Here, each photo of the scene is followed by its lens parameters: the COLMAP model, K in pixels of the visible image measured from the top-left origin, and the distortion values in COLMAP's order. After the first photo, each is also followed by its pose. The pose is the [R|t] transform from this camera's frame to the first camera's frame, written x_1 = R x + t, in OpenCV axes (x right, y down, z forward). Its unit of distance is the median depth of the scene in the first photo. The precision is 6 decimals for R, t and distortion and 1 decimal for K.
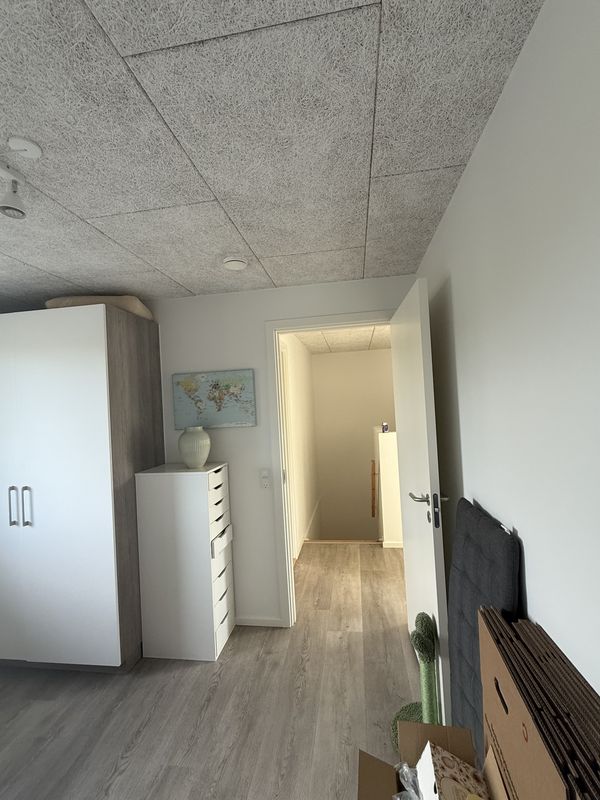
lens RADIAL K [[363.7, 0, 303.3], [0, 363.7, 400.4], [0, 0, 1]] dist [-0.001810, 0.000837]
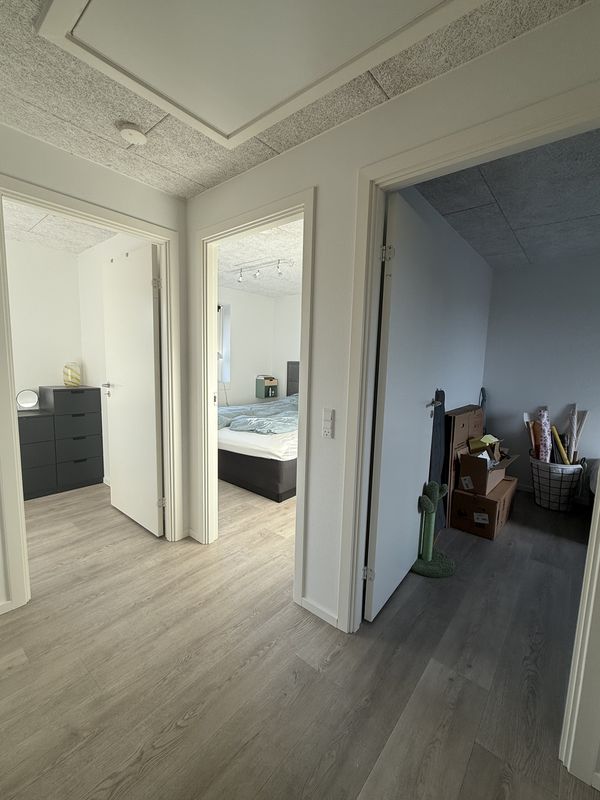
lens RADIAL K [[345.3, 0, 299.0], [0, 345.3, 402.8], [0, 0, 1]] dist [-0.002952, -0.000144]
pose [[-0.850765, -0.035237, 0.524363, 0.060398], [0.009220, 0.996595, 0.081930, 0.121986], [-0.525465, 0.074538, -0.847544, 1.873265]]
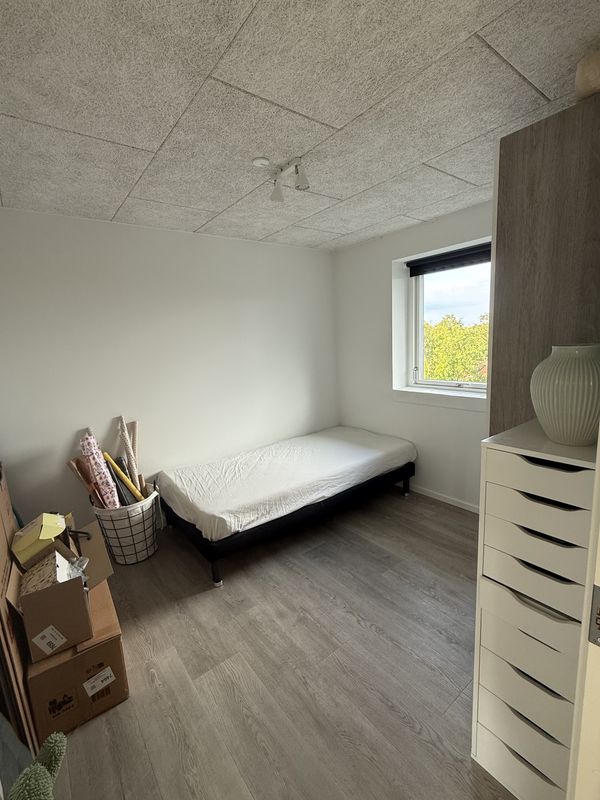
lens RADIAL K [[363.7, 0, 300.5], [0, 363.7, 401.7], [0, 0, 1]] dist [-0.001810, 0.000837]
pose [[-0.699318, 0.207703, -0.683969, 0.234724], [0.096790, 0.975556, 0.197287, 0.027110], [0.708228, 0.071765, -0.702327, 1.216226]]
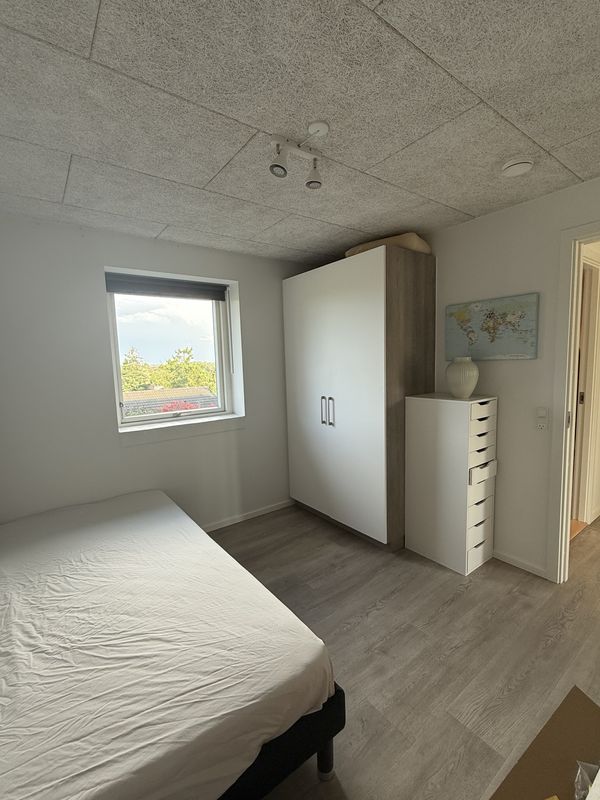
lens RADIAL K [[363.7, 0, 298.6], [0, 363.7, 401.9], [0, 0, 1]] dist [-0.001810, 0.000837]
pose [[0.708069, 0.109253, -0.697641, 0.106921], [0.004907, 0.987174, 0.159575, 0.035435], [0.706127, -0.116414, 0.698450, -0.042669]]
